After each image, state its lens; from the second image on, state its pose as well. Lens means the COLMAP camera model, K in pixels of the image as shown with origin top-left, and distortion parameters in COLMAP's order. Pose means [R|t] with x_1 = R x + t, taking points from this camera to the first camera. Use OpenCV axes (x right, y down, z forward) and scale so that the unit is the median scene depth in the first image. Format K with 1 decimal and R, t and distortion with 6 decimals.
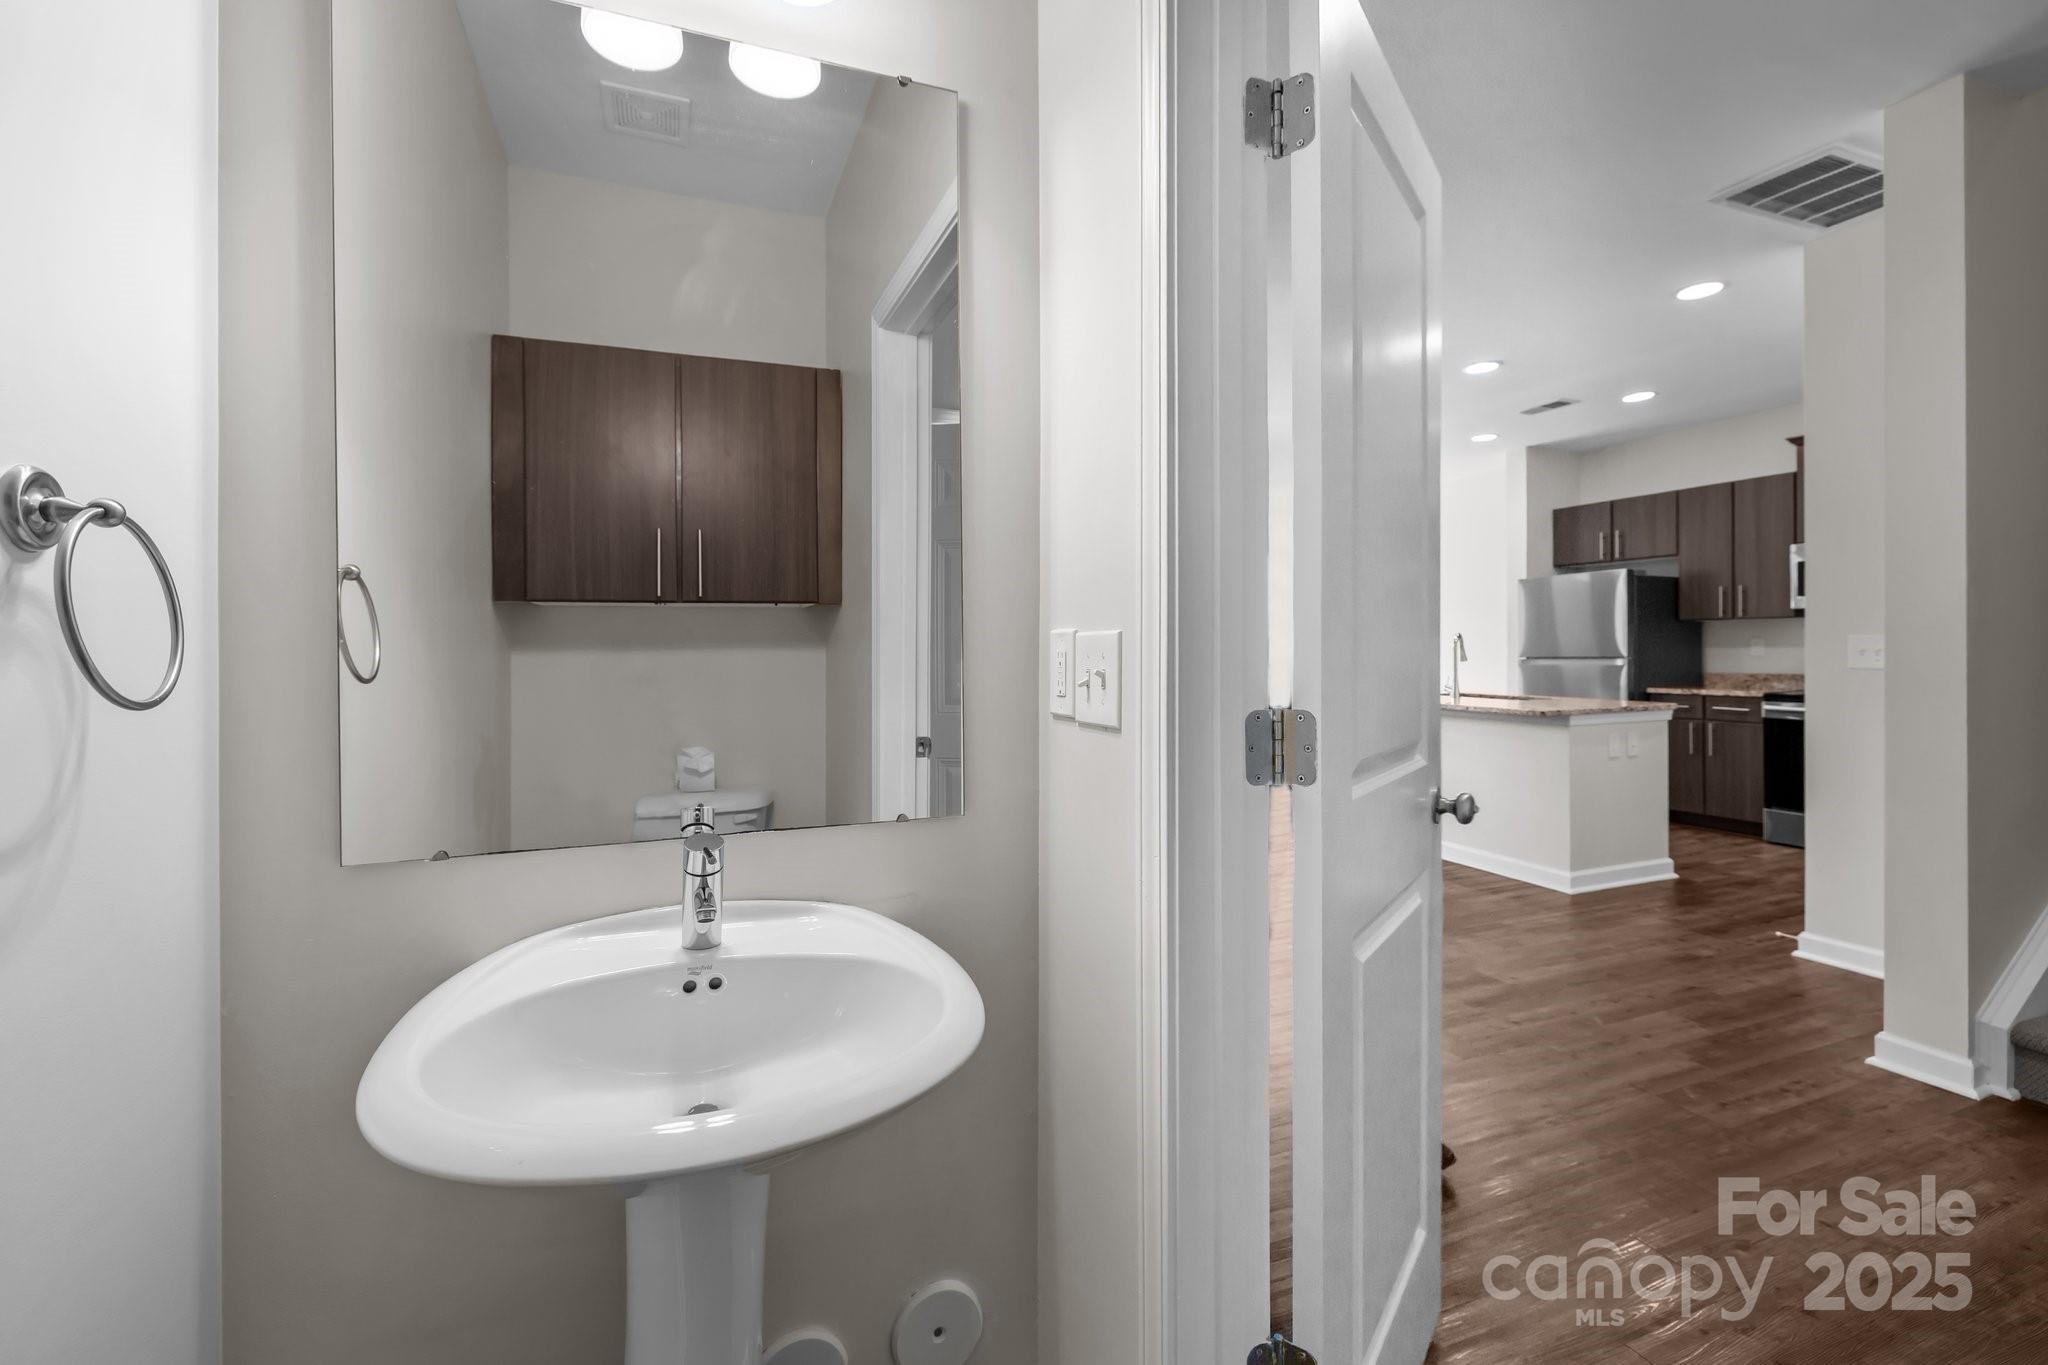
lens RADIAL K [[880.6, 0, 1000.9], [0, 880.6, 649.4], [0, 0, 1]] dist [-0.000172, -0.000338]
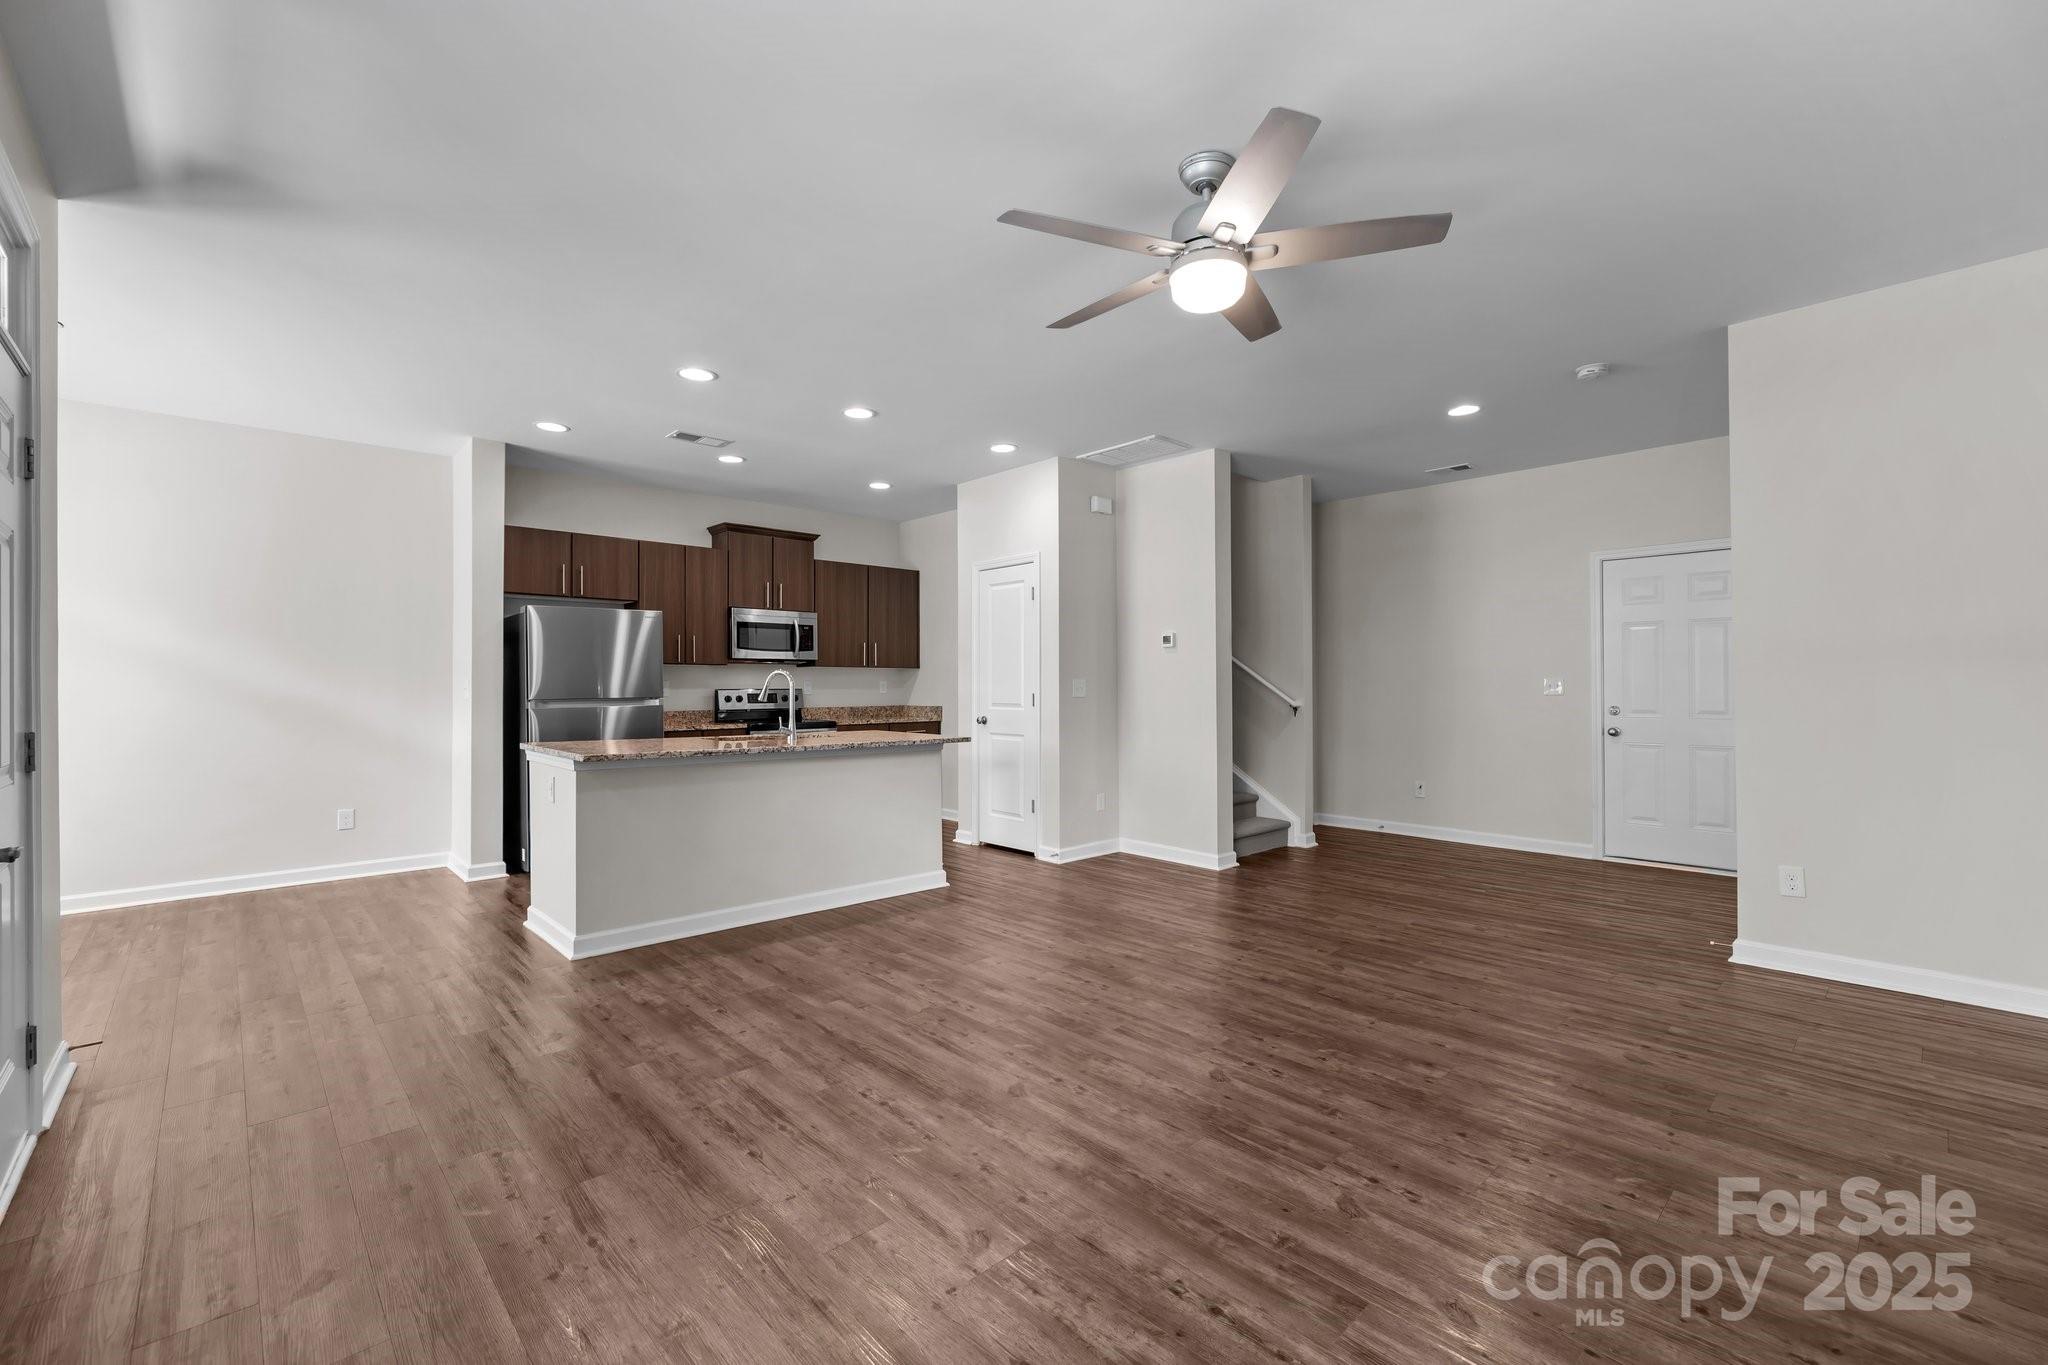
lens RADIAL K [[863.7, 0, 1018.4], [0, 863.7, 680.7], [0, 0, 1]] dist [0.000369, -0.000808]
pose [[-0.376273, 0.016187, 0.926368, -0.392367], [0.009078, 0.999864, -0.013784, 0.007311], [-0.926464, 0.003224, -0.376368, 1.052700]]
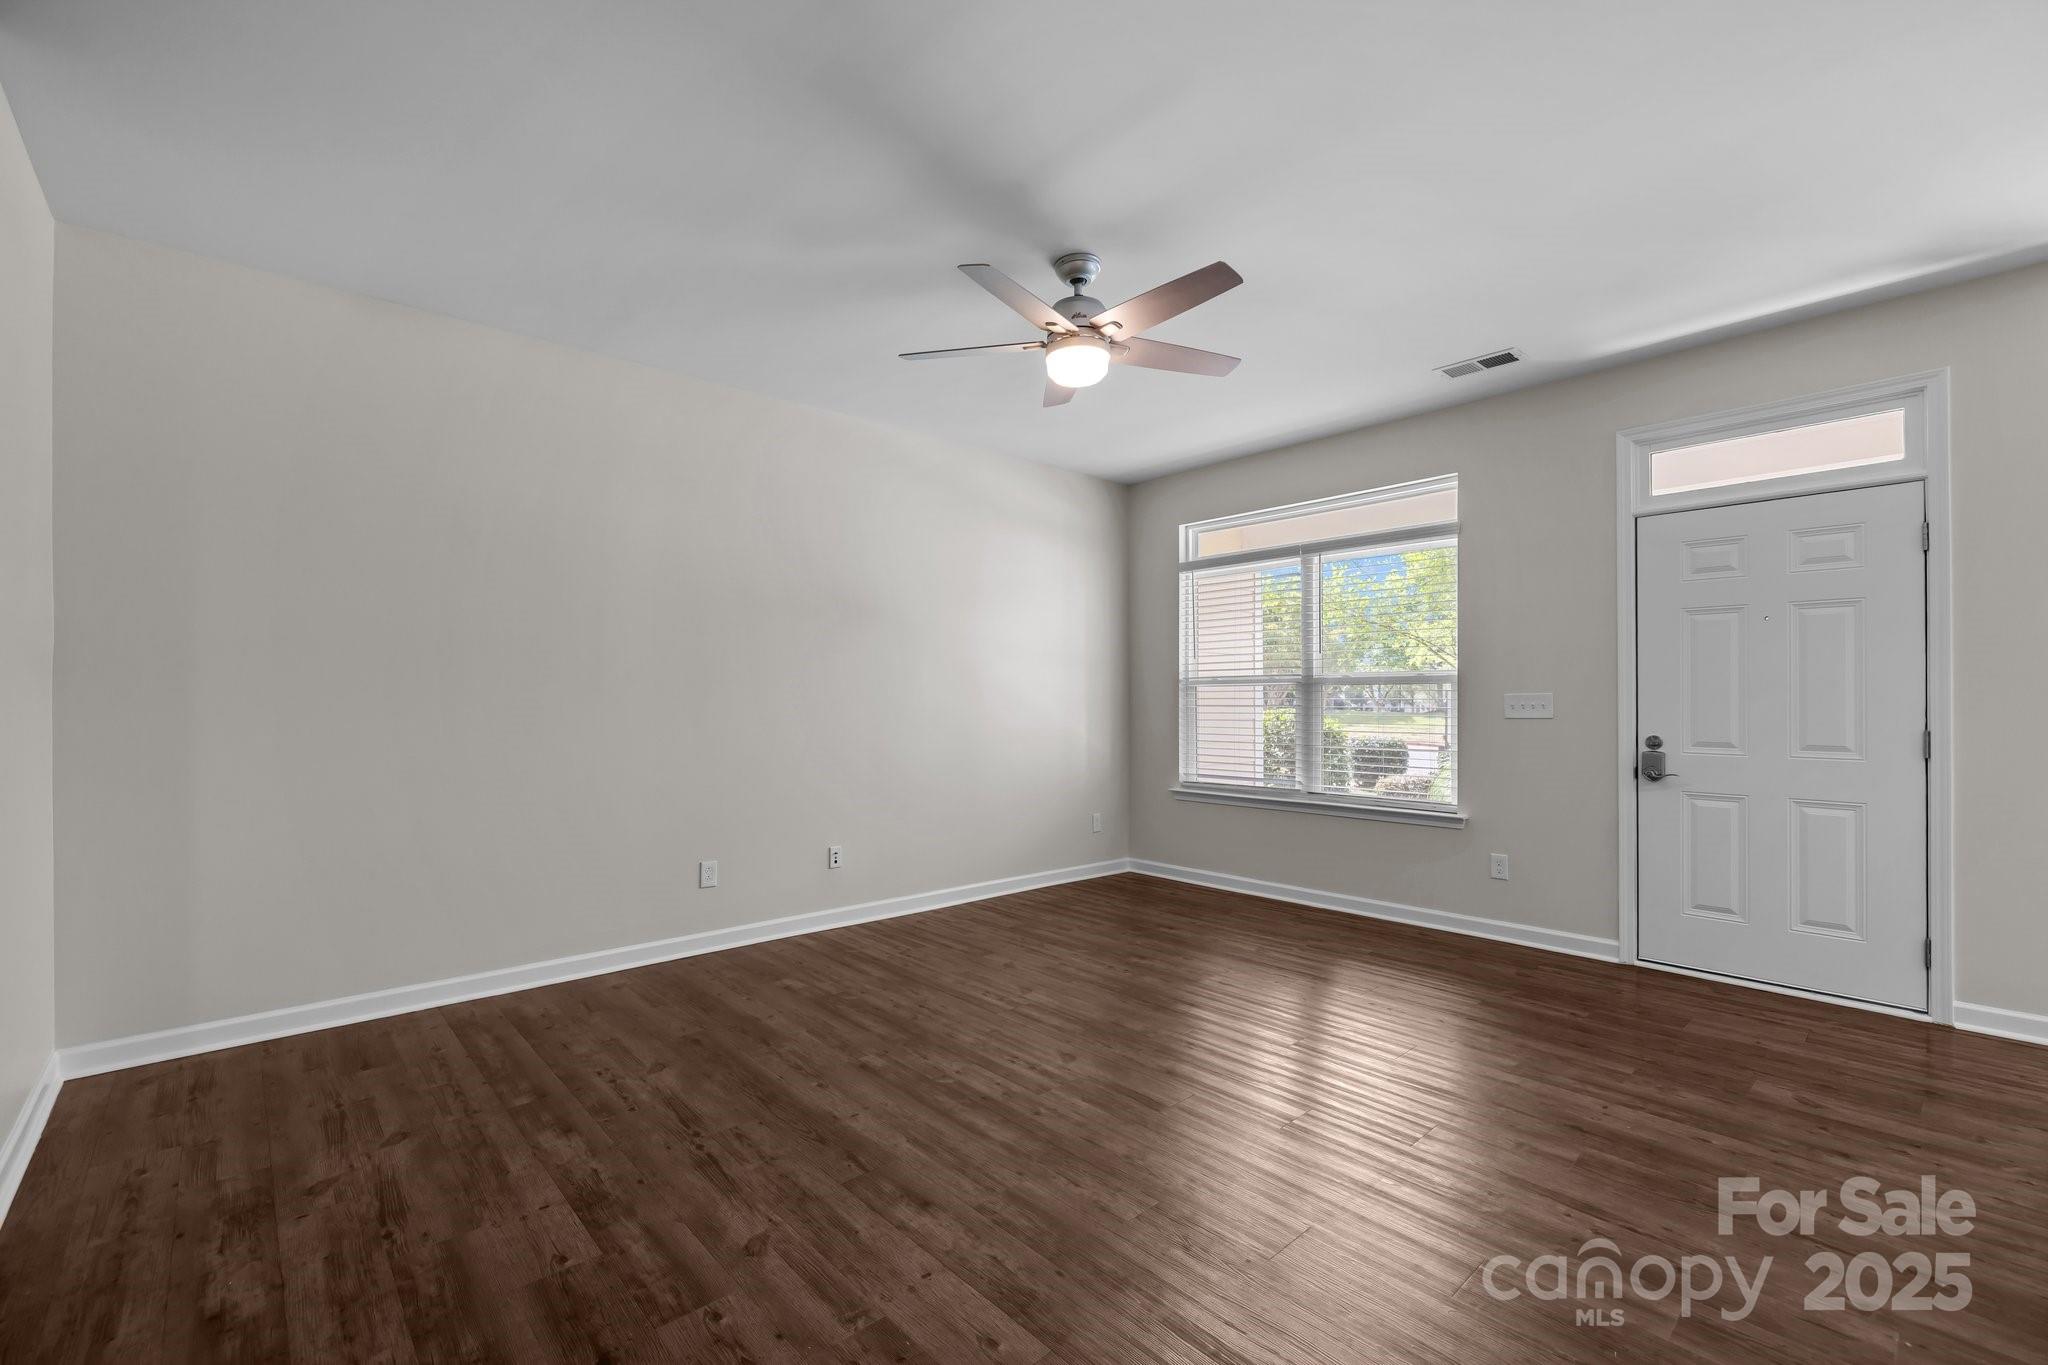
lens RADIAL K [[863.7, 0, 1006.0], [0, 863.7, 697.0], [0, 0, 1]] dist [0.000369, -0.000808]
pose [[0.352865, 0.009165, -0.935630, 0.489788], [-0.002918, 0.999958, 0.008695, -0.004403], [0.935670, -0.000338, 0.352876, 0.549751]]
